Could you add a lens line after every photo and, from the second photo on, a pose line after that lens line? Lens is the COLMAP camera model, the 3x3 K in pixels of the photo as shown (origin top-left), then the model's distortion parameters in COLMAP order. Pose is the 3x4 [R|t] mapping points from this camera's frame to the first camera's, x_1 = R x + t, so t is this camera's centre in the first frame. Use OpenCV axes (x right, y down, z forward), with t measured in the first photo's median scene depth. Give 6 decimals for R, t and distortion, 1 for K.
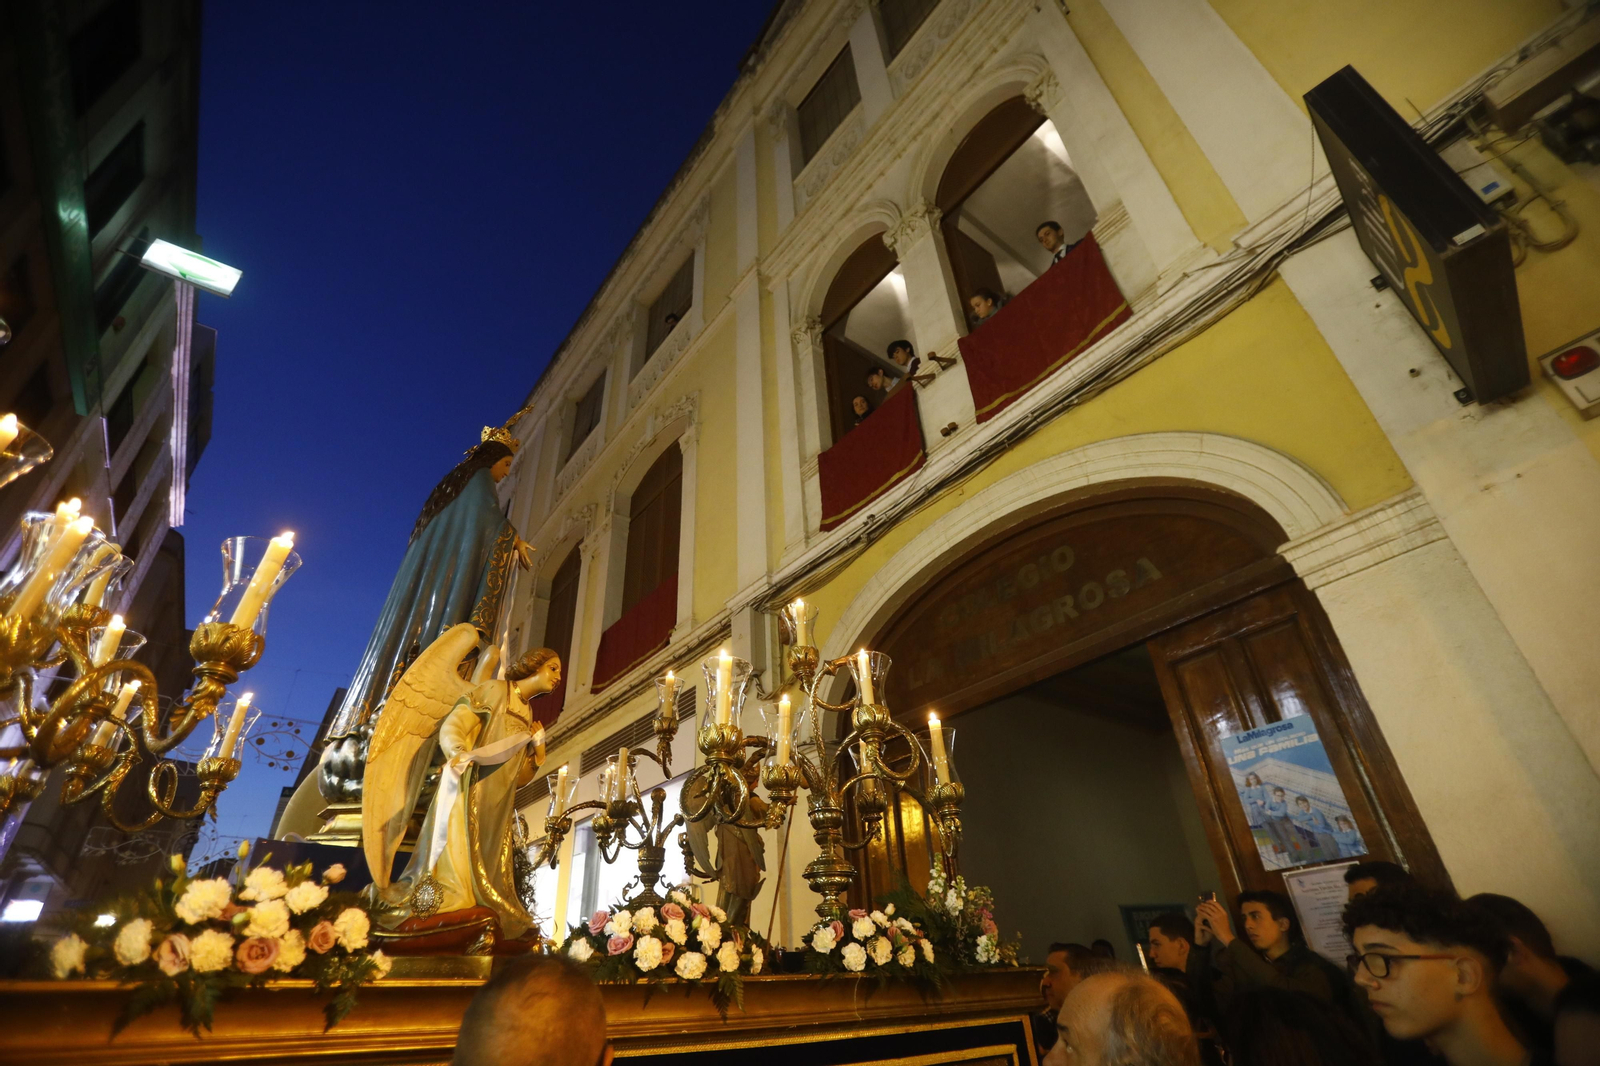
lens RADIAL K [[728.4, 0, 793.0], [0, 728.4, 536.4], [0, 0, 1]] dist [-0.072639, 0.025508]
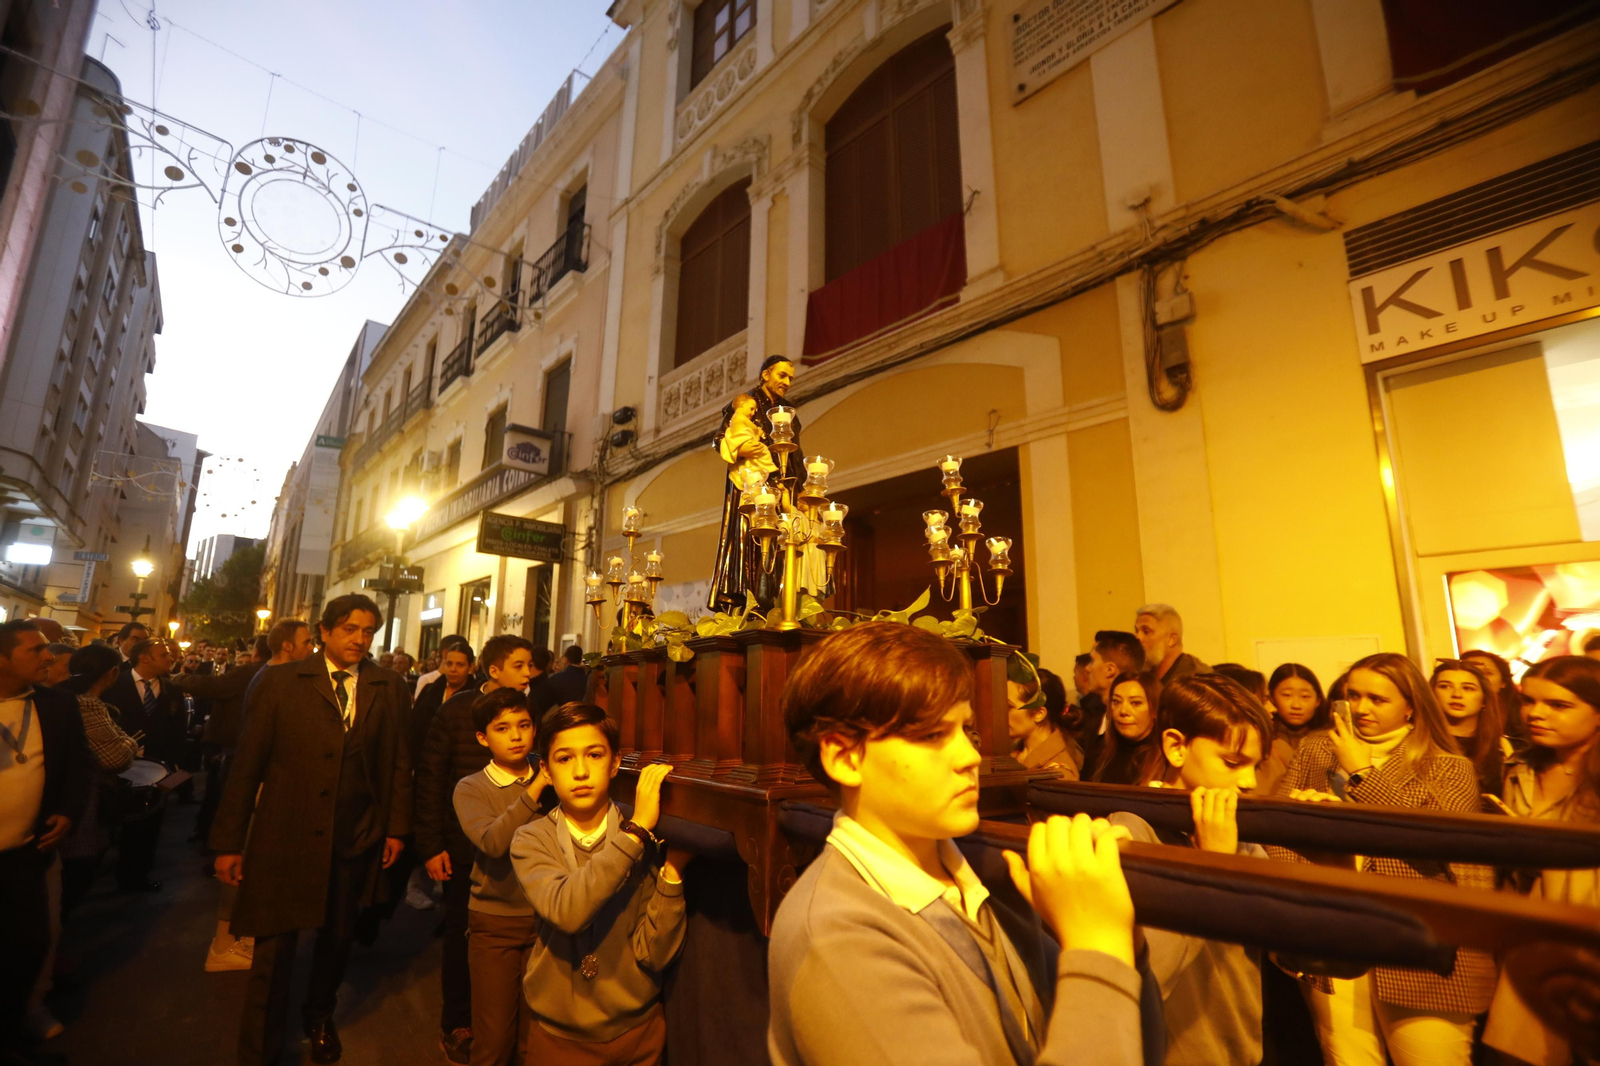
lens RADIAL K [[734.1, 0, 790.5], [0, 734.1, 532.1], [0, 0, 1]] dist [-0.071589, 0.028425]
pose [[0.996319, 0.072197, 0.046212, -0.444703], [-0.083883, 0.932161, 0.352194, 0.259951], [-0.017650, -0.354774, 0.934786, 0.370704]]
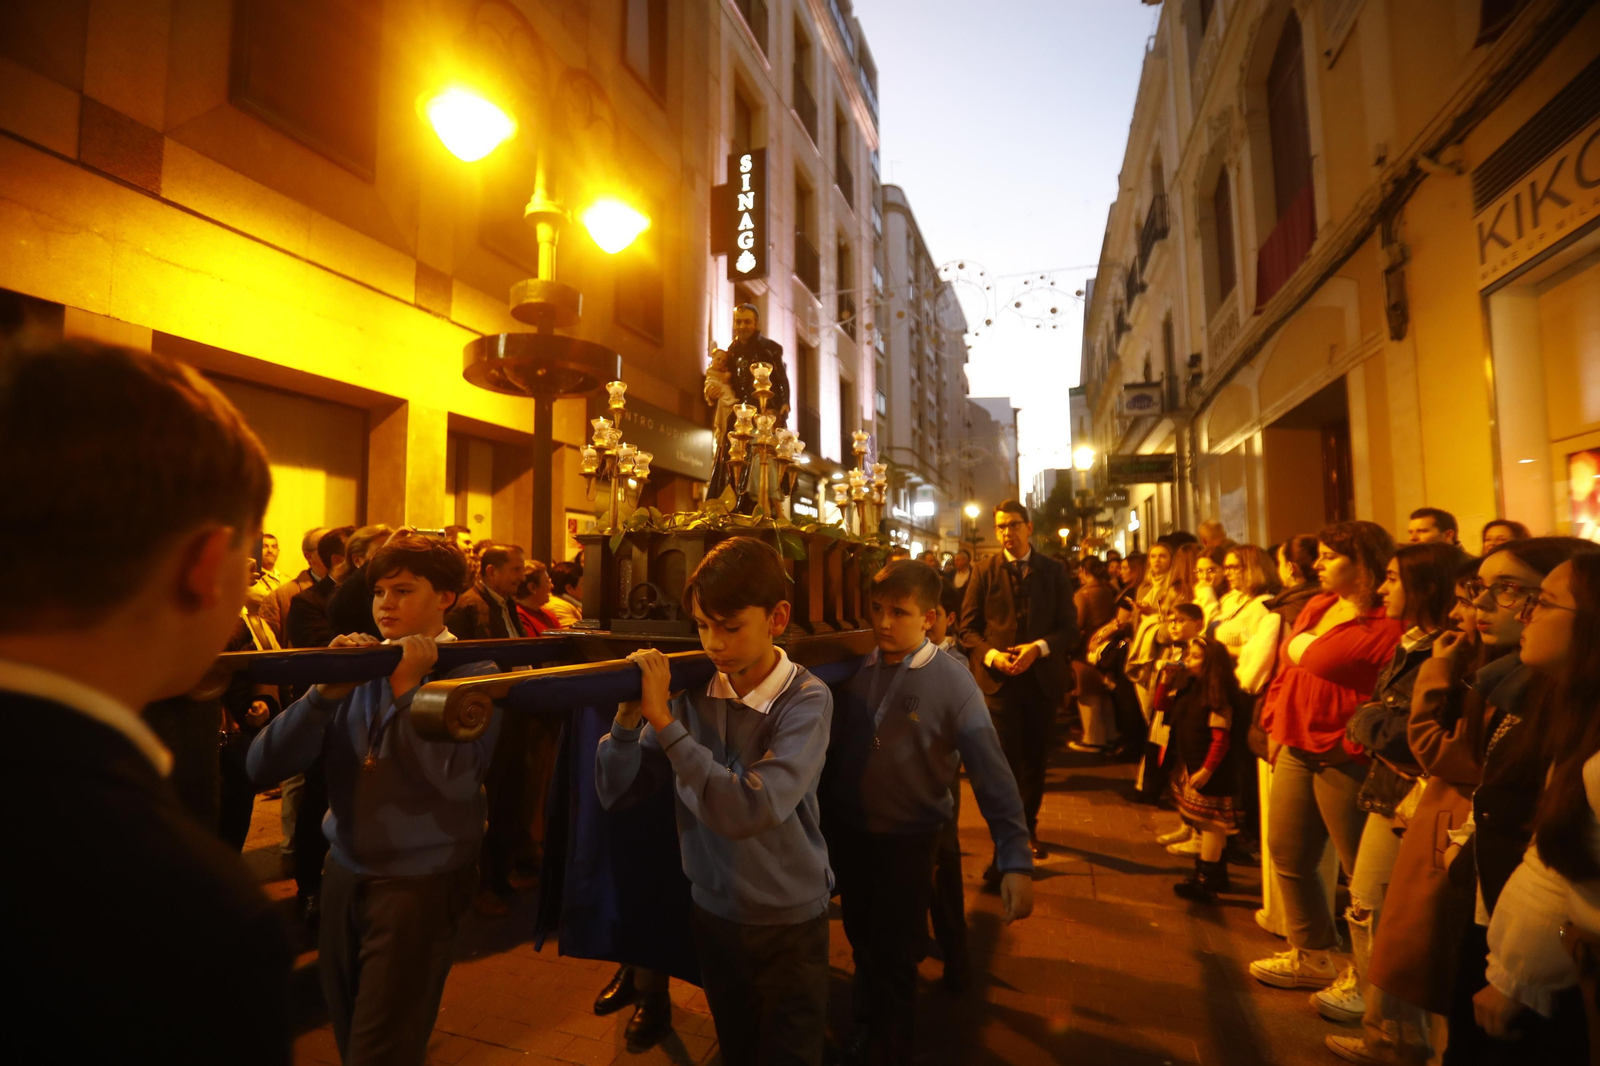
lens RADIAL K [[734.1, 0, 790.5], [0, 734.1, 532.1], [0, 0, 1]] dist [-0.071589, 0.028425]
pose [[0.552654, -0.014749, -0.833281, -0.175155], [0.433764, 0.858838, 0.272482, 0.163456], [0.711634, -0.512035, 0.481037, 0.228178]]
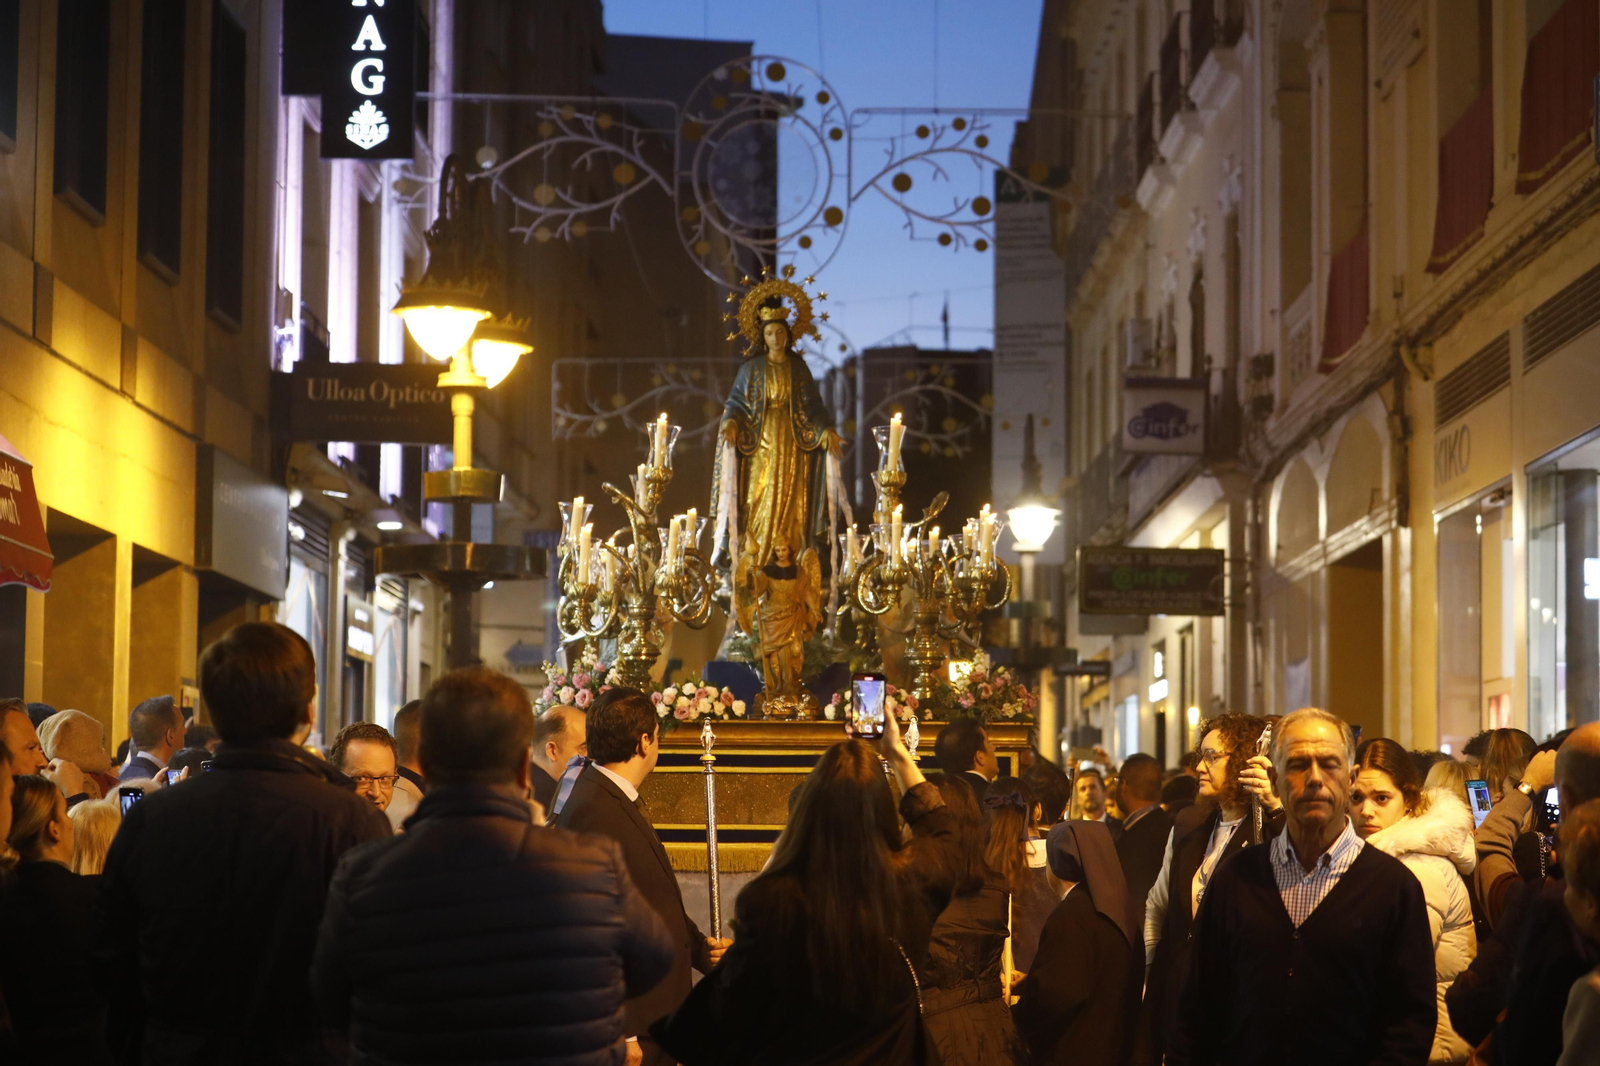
lens RADIAL K [[4088.6, 0, 805.4], [0, 4088.6, 511.4], [0, 0, 1]] dist [0.030087, -0.184924]
pose [[0.792294, -0.000023, -0.610140, 0.481472], [0.289860, 0.879962, 0.376362, -0.359804], [0.536891, -0.475044, 0.697195, -0.571001]]
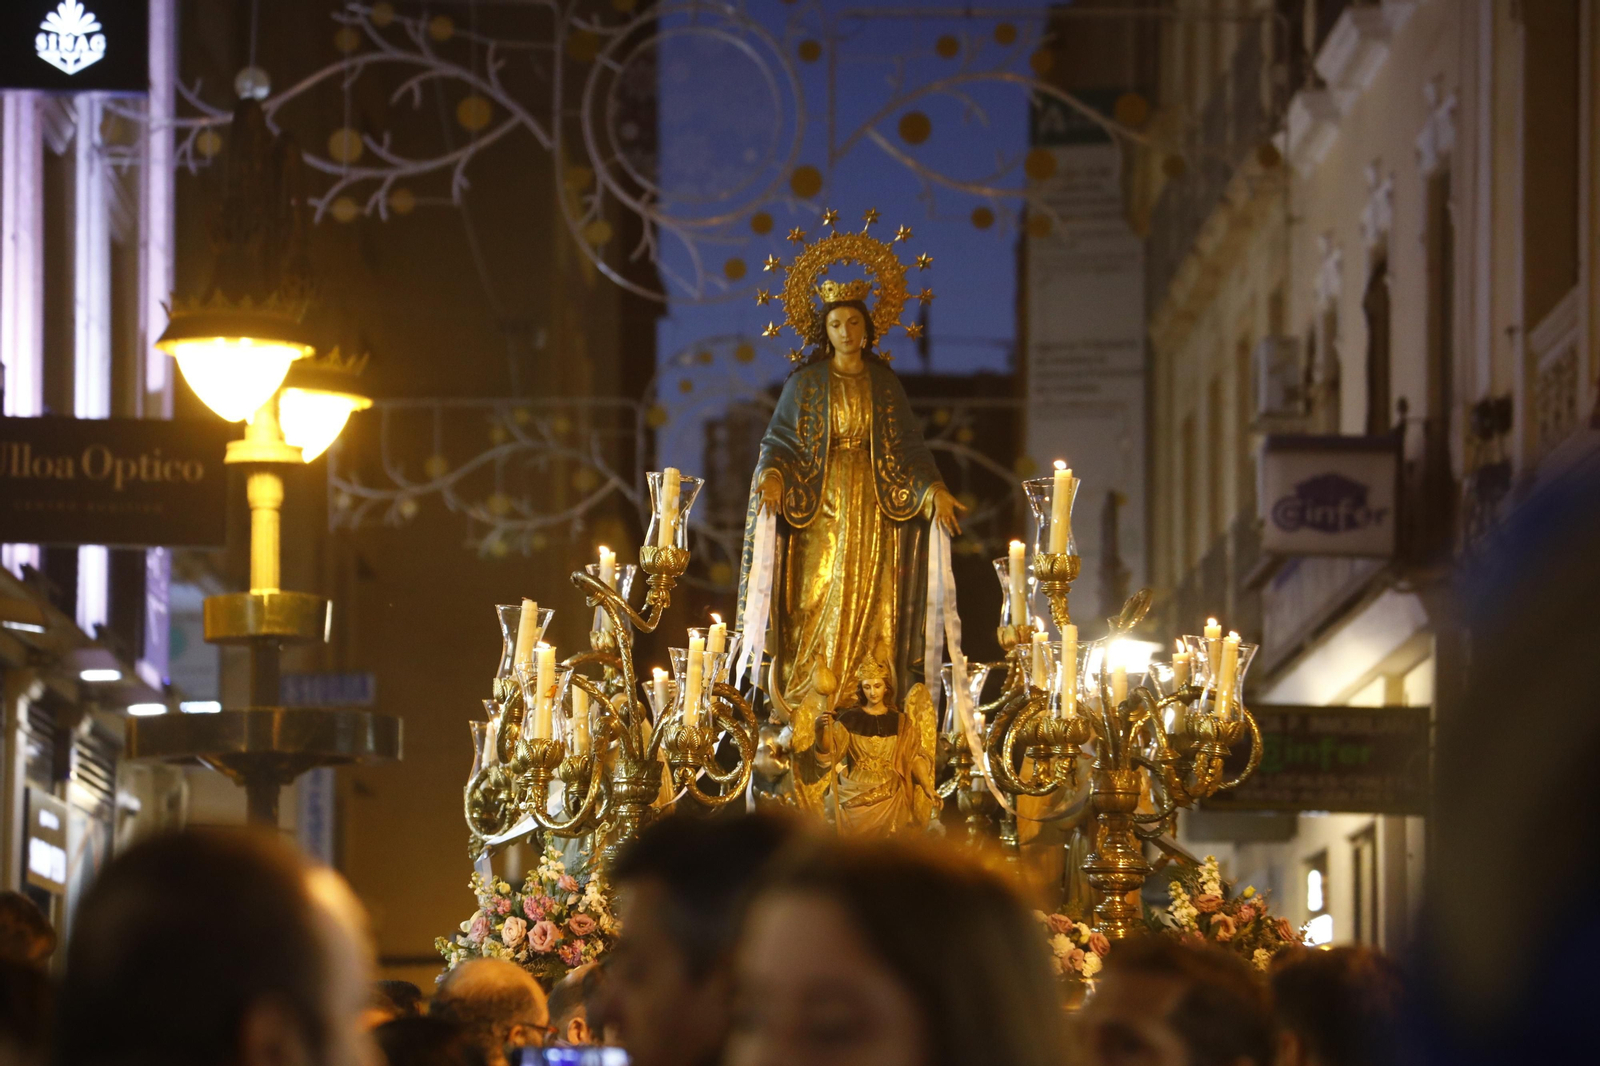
lens RADIAL K [[6656.1, 0, 798.3], [0, 6656.1, 528.4], [0, 0, 1]] dist [1.192046, -2.353465]
pose [[0.803285, -0.011692, -0.595481, 0.498468], [0.285594, 0.884929, 0.367883, -0.396287], [0.522657, -0.465580, 0.714189, -0.627661]]
